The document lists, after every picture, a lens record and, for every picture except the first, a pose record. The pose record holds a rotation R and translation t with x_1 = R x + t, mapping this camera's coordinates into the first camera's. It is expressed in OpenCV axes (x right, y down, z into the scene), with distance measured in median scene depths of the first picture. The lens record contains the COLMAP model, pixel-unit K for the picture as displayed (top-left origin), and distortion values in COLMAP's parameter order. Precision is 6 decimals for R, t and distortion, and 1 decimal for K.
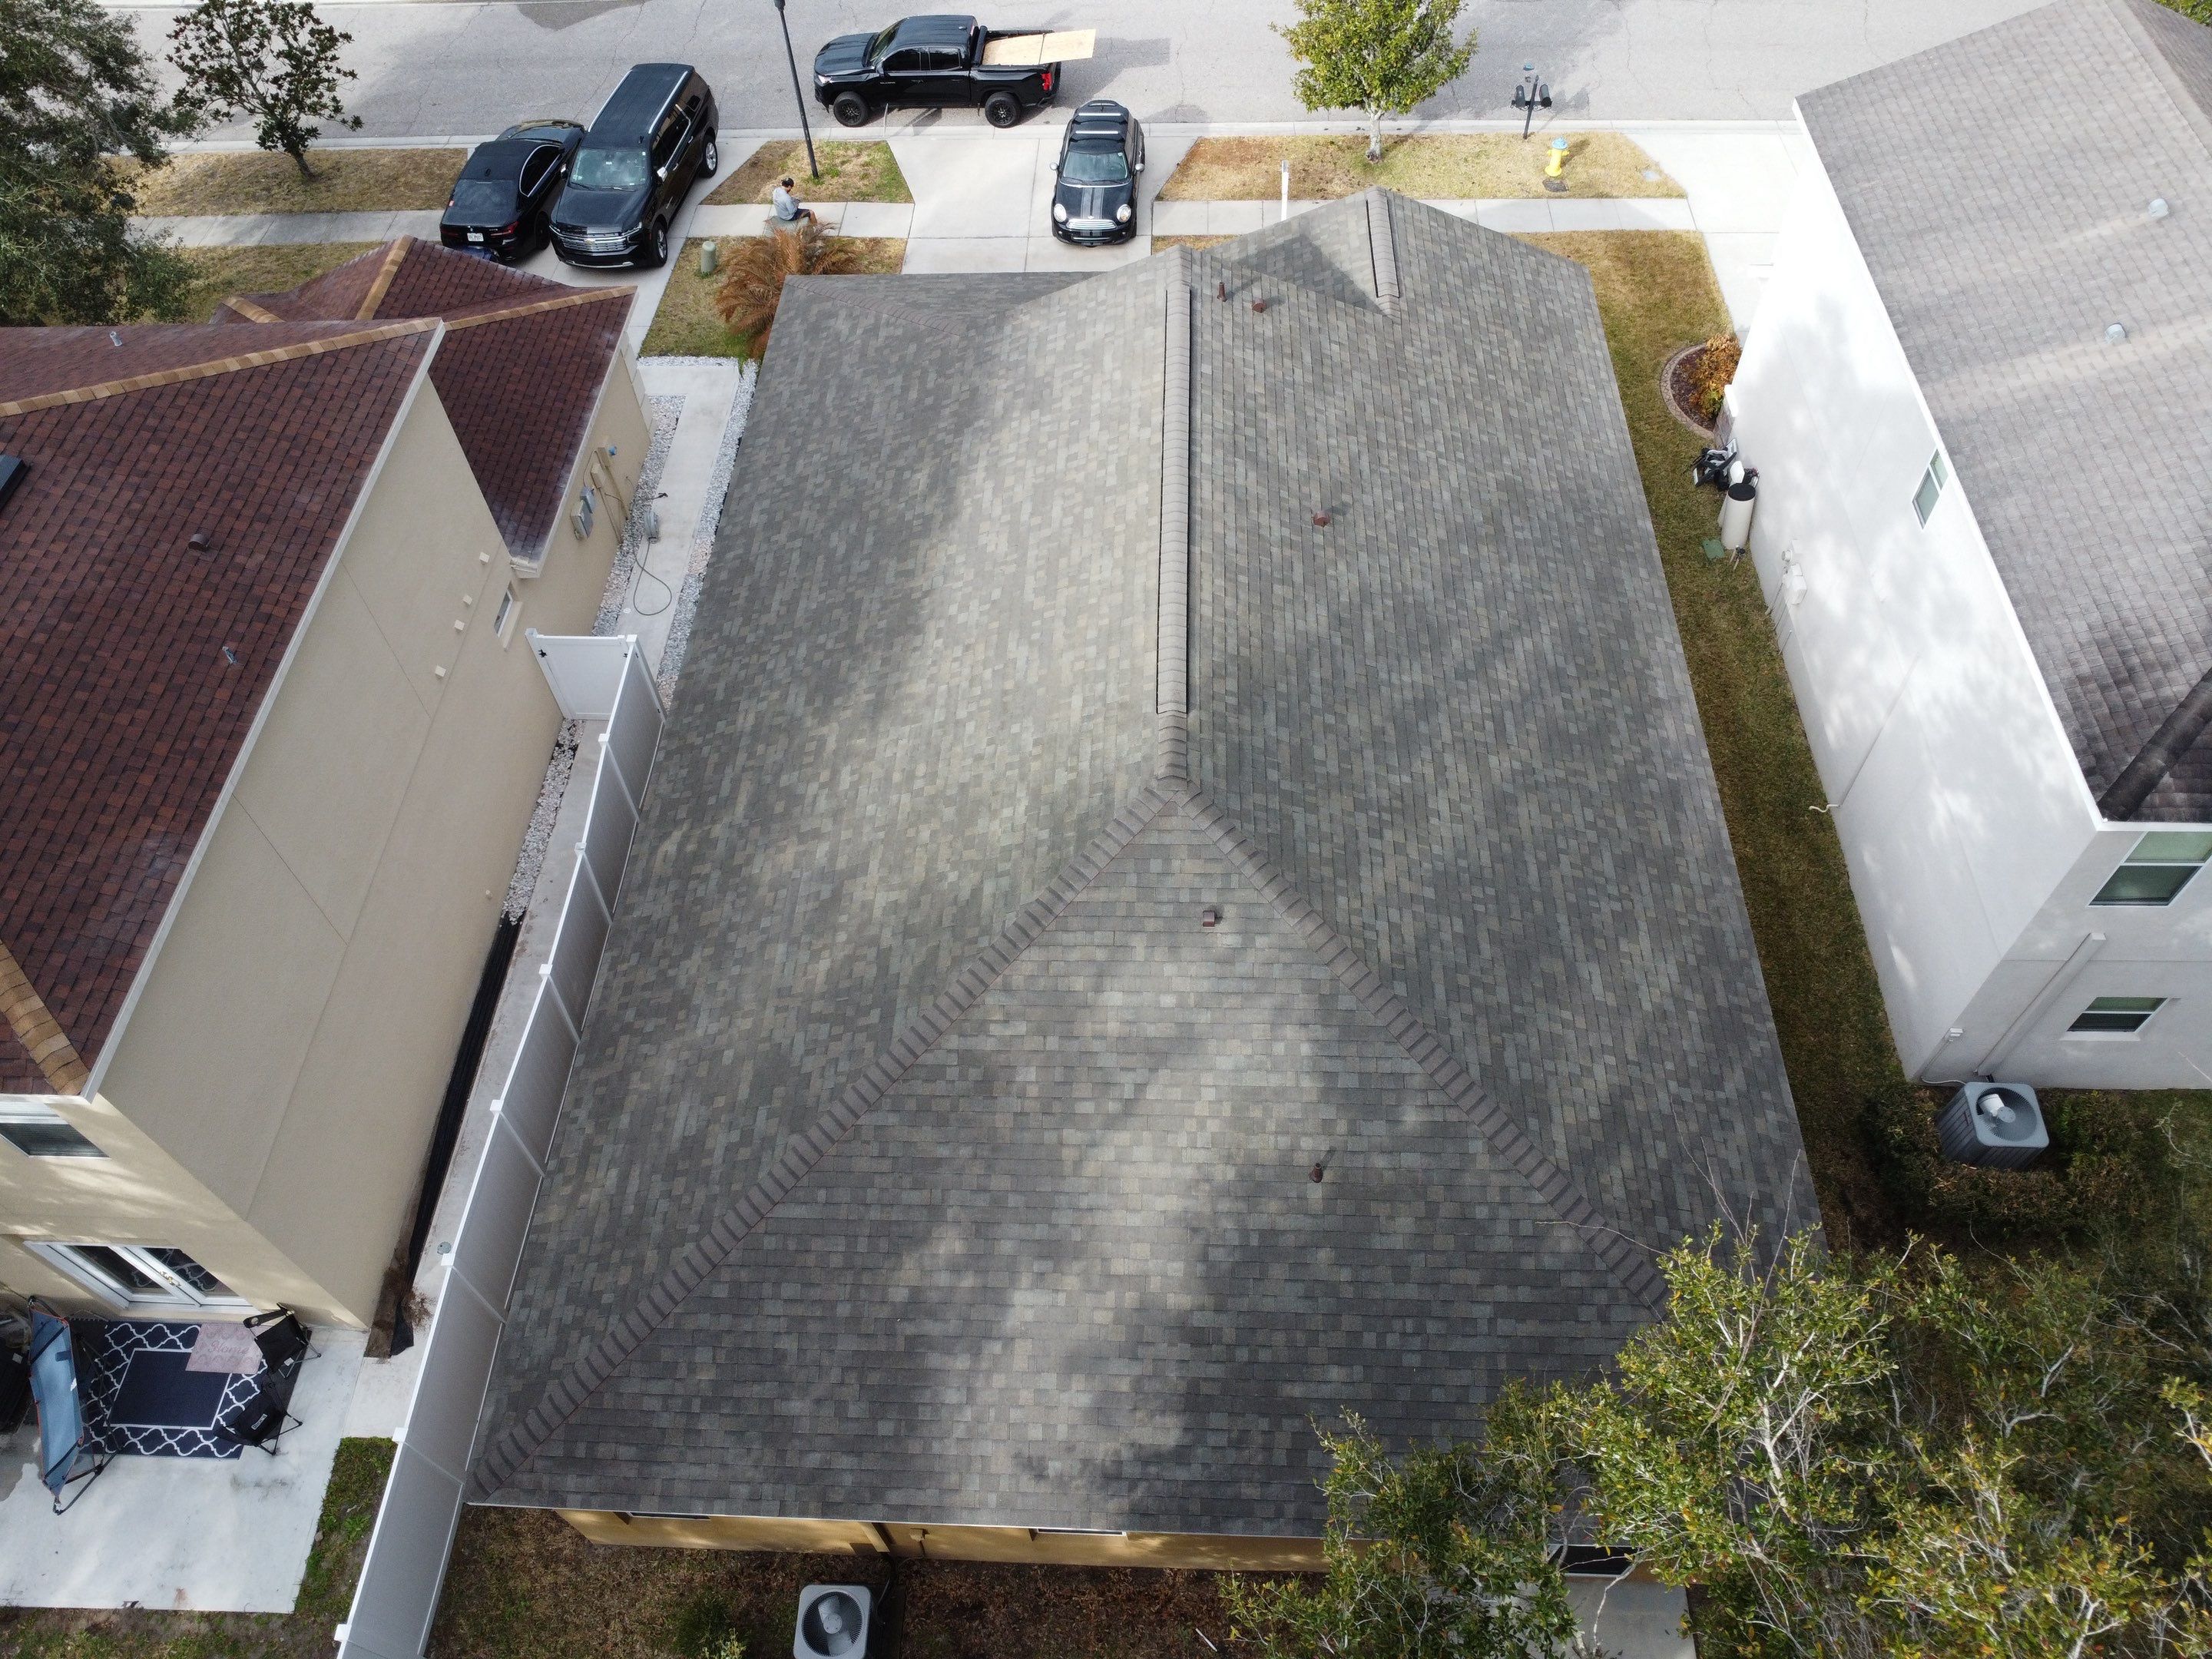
lens RADIAL K [[1598.2, 0, 1094.4], [0, 1598.2, 823.2], [0, 0, 1]] dist [-0.029040, -0.008054]
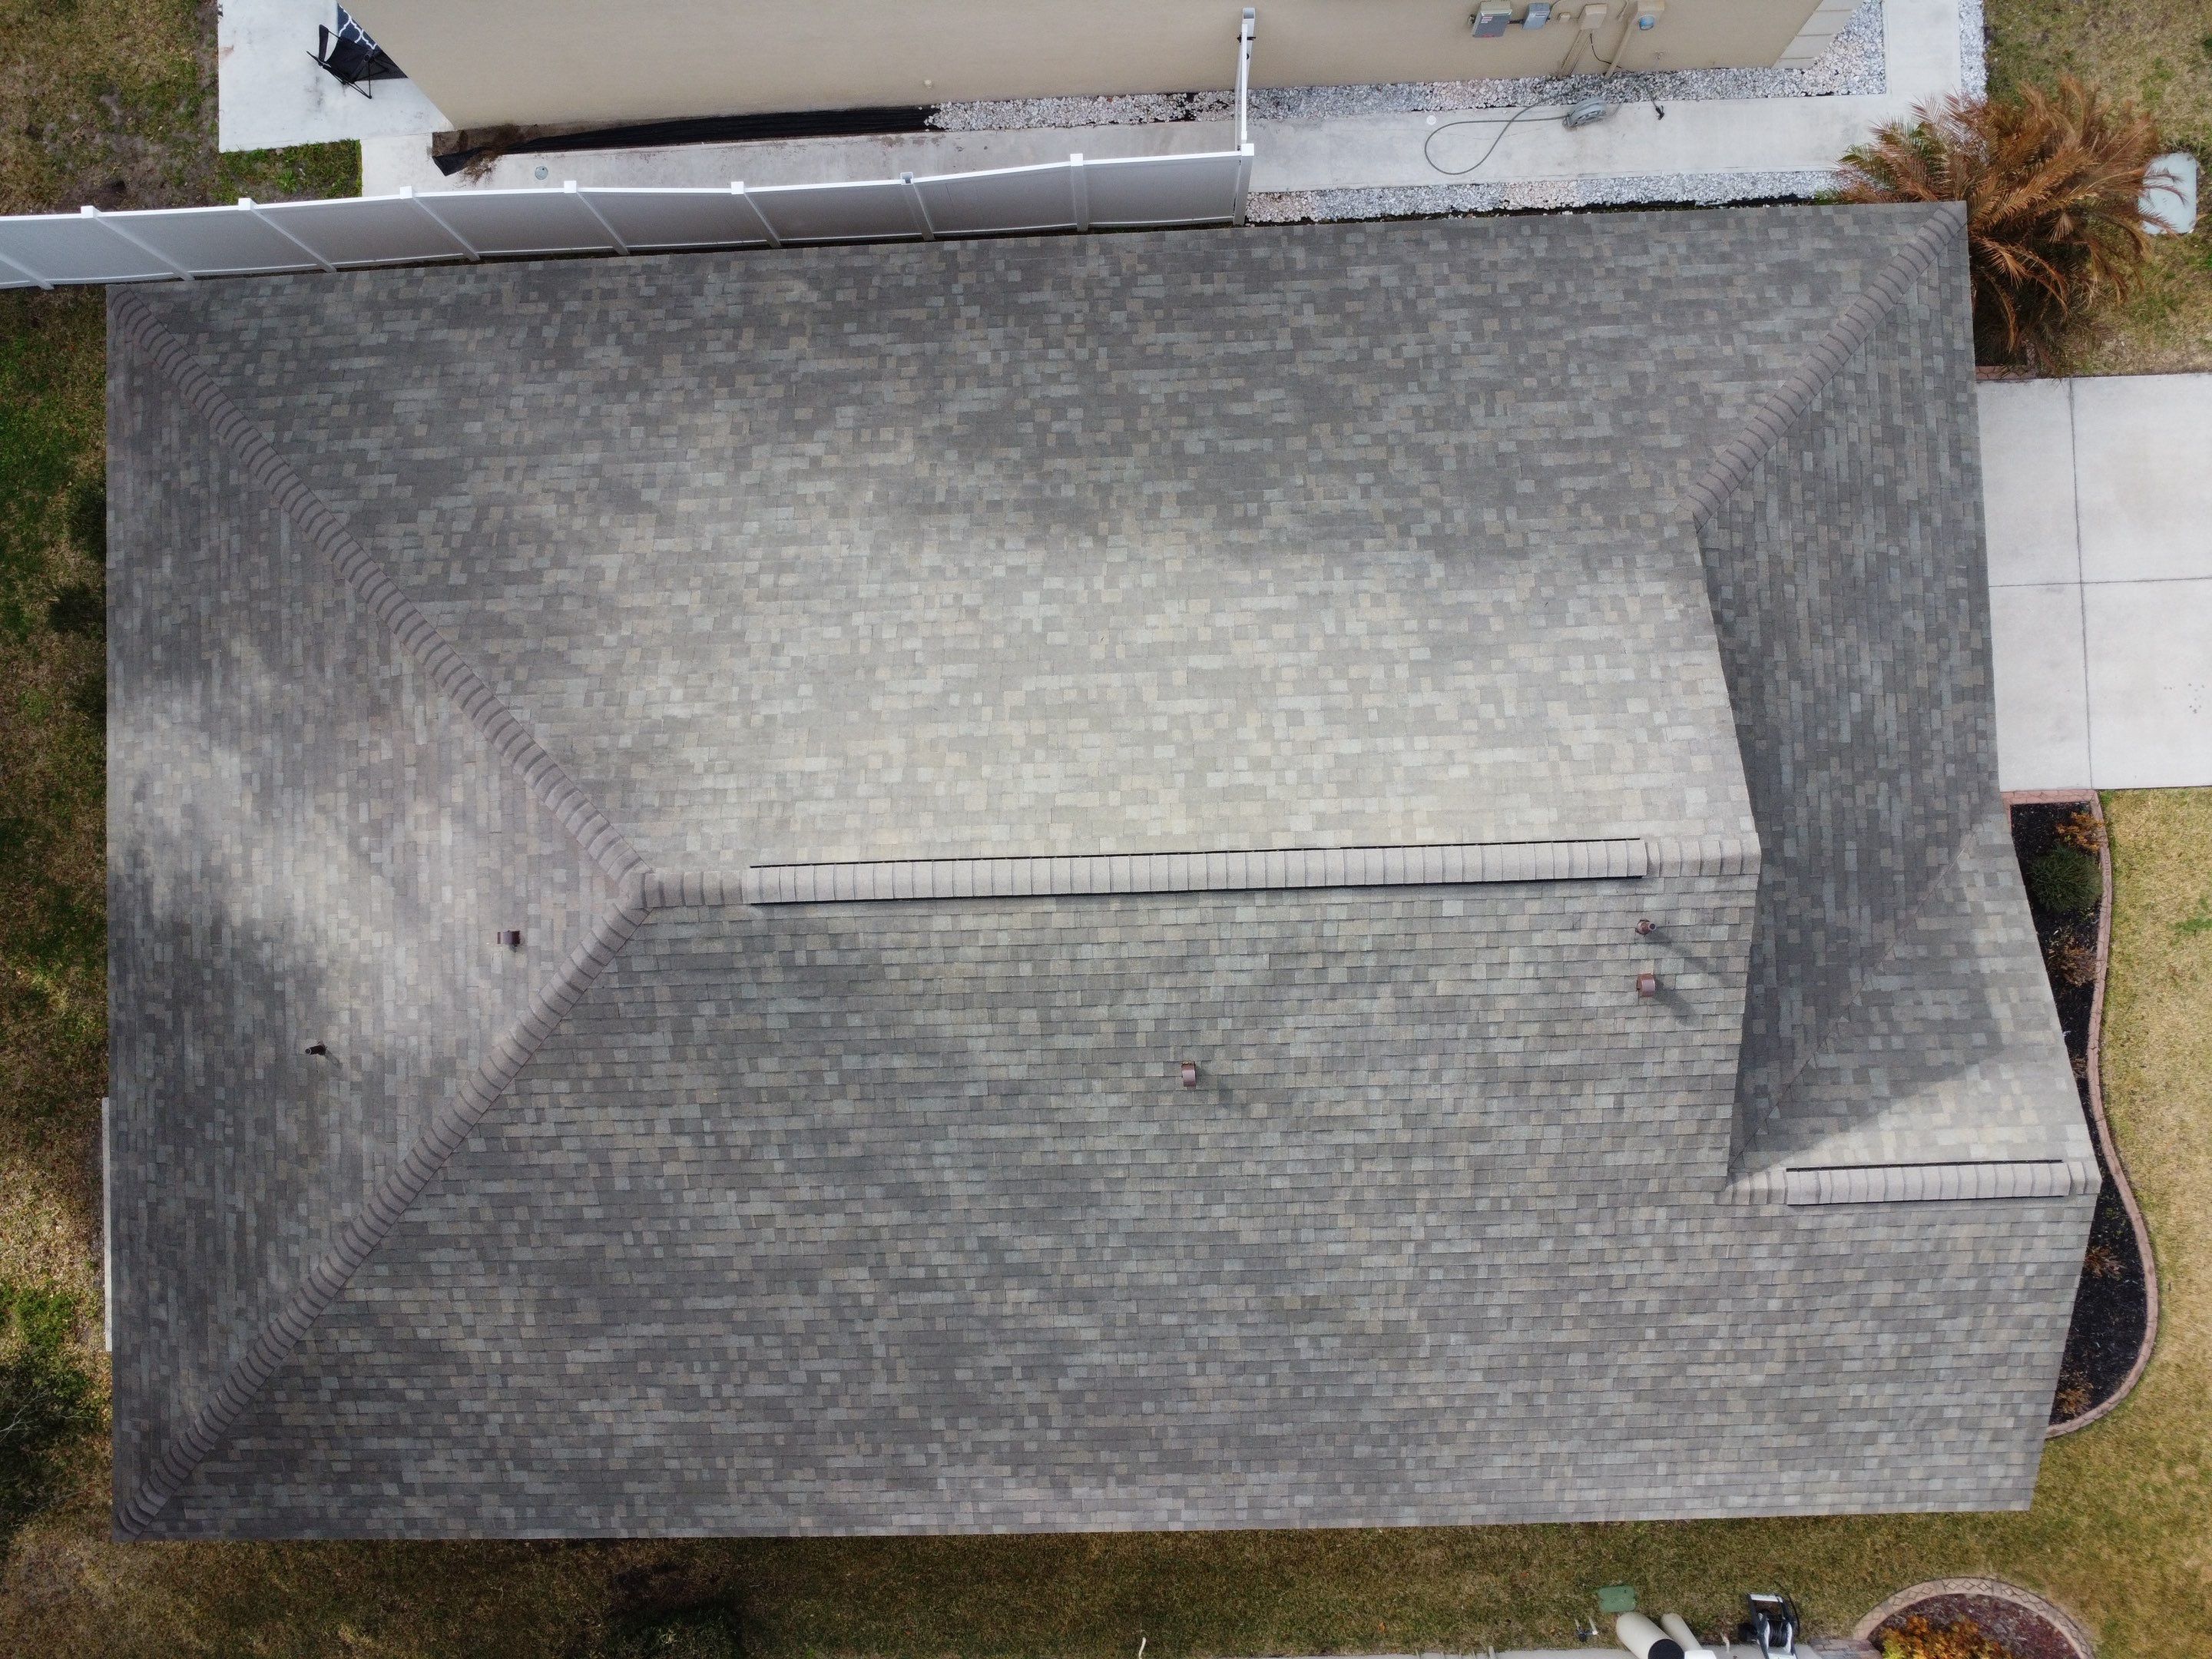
lens RADIAL K [[1598.2, 0, 1095.9], [0, 1598.2, 816.9], [0, 0, 1]] dist [-0.029040, -0.008054]
pose [[0.073899, 0.997255, 0.004623, 0.020979], [-0.775370, 0.054540, 0.629147, -0.650089], [0.627168, -0.050077, 0.777273, 0.441530]]
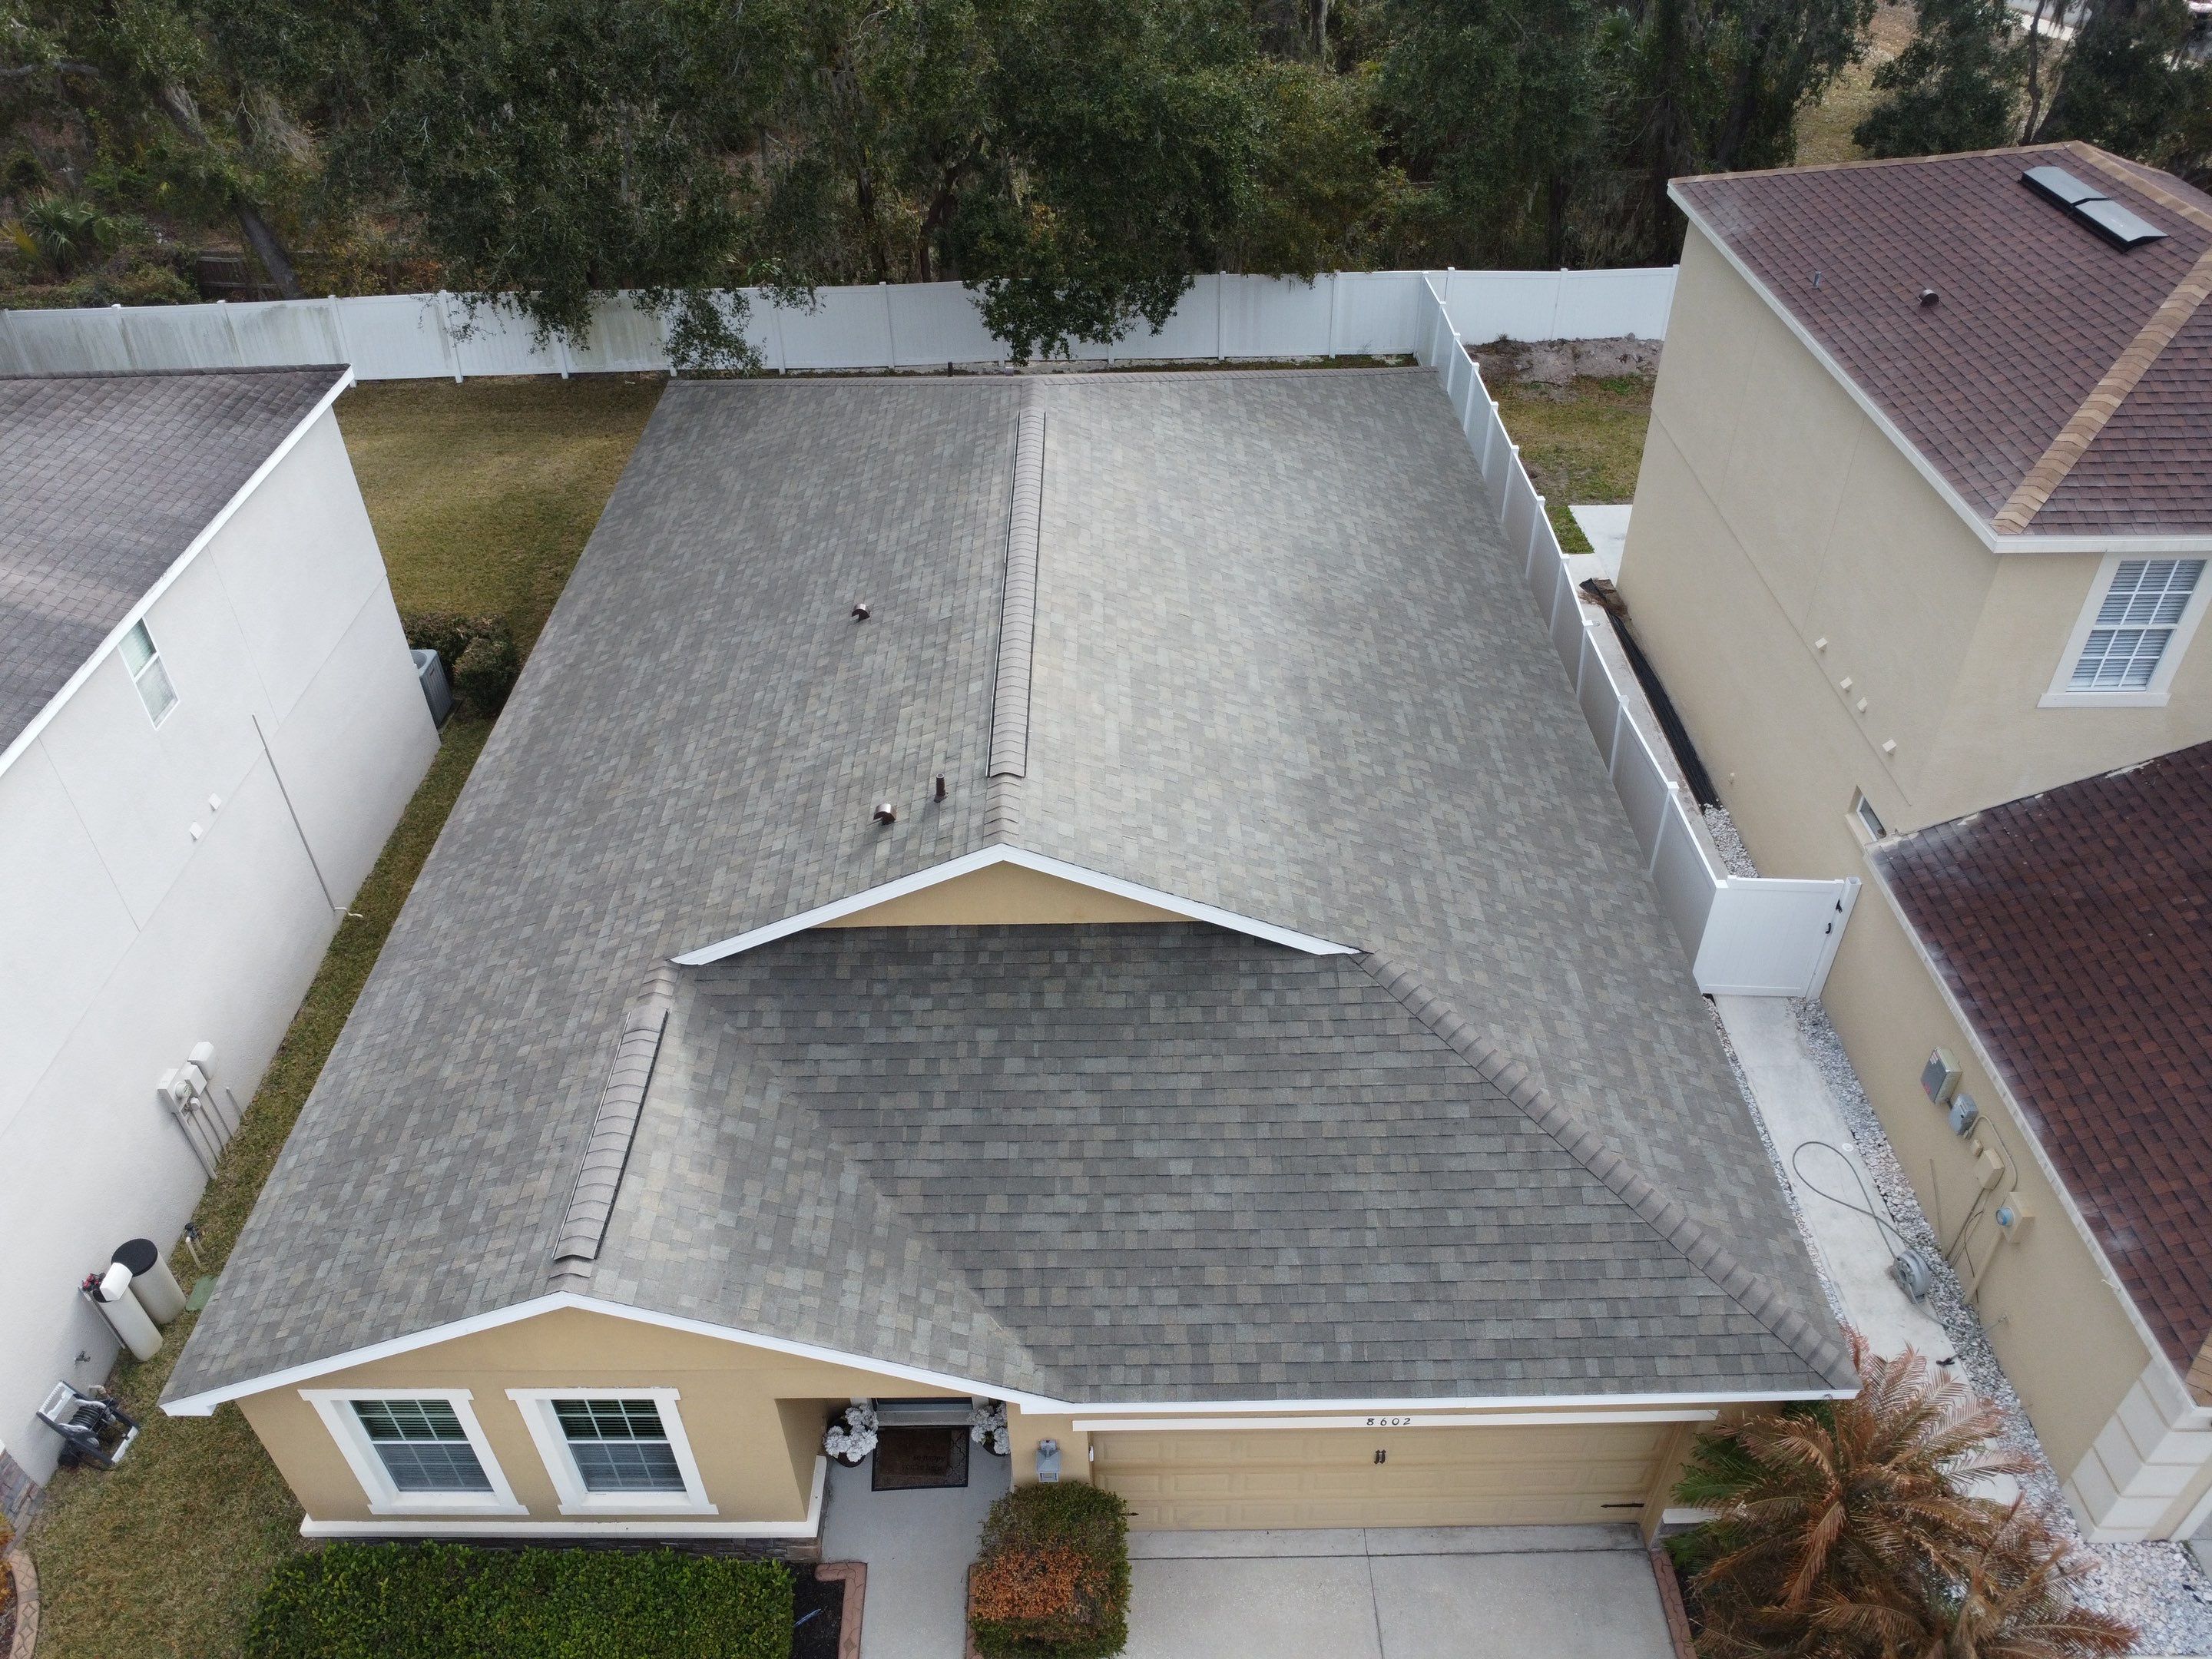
lens RADIAL K [[1598.2, 0, 1096.7], [0, 1598.2, 824.6], [0, 0, 1]] dist [-0.029040, -0.008054]
pose [[-0.997143, 0.075409, 0.004431, 0.017124], [0.002230, -0.029246, 0.999570, -1.139663], [0.075506, 0.996724, 0.028995, 1.159259]]
